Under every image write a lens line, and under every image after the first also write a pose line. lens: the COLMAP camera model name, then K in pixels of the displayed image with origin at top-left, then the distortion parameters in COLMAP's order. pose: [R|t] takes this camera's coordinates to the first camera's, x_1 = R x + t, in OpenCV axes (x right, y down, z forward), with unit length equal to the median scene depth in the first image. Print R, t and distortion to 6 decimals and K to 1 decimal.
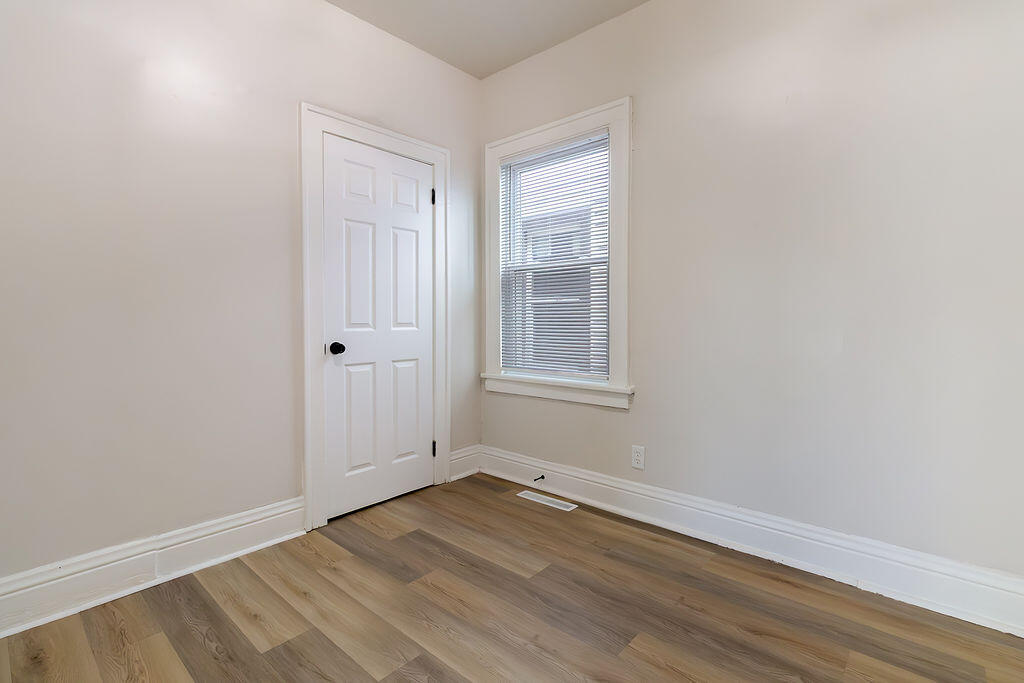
lens RADIAL K [[463.0, 0, 523.1], [0, 463.0, 324.6], [0, 0, 1]] dist [-0.003855, -0.000682]
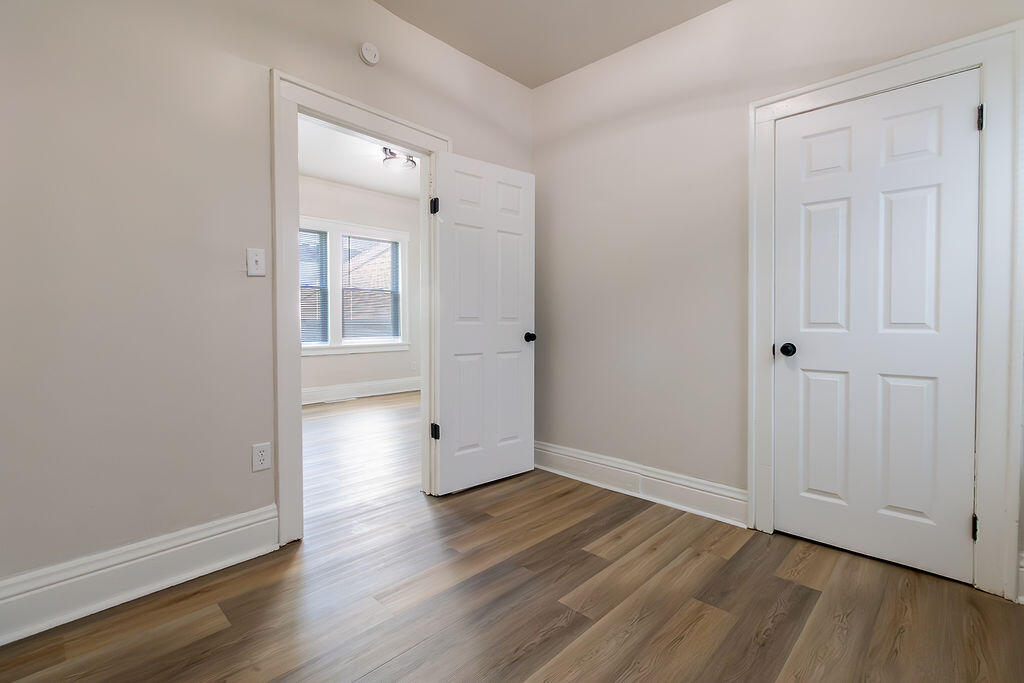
lens RADIAL K [[463.0, 0, 523.1], [0, 463.0, 324.6], [0, 0, 1]] dist [-0.003855, -0.000682]
pose [[-0.018676, 0.020979, -0.999605, 0.514133], [-0.007341, 0.999750, 0.021119, -0.013952], [0.999799, 0.007732, -0.018518, 0.491165]]
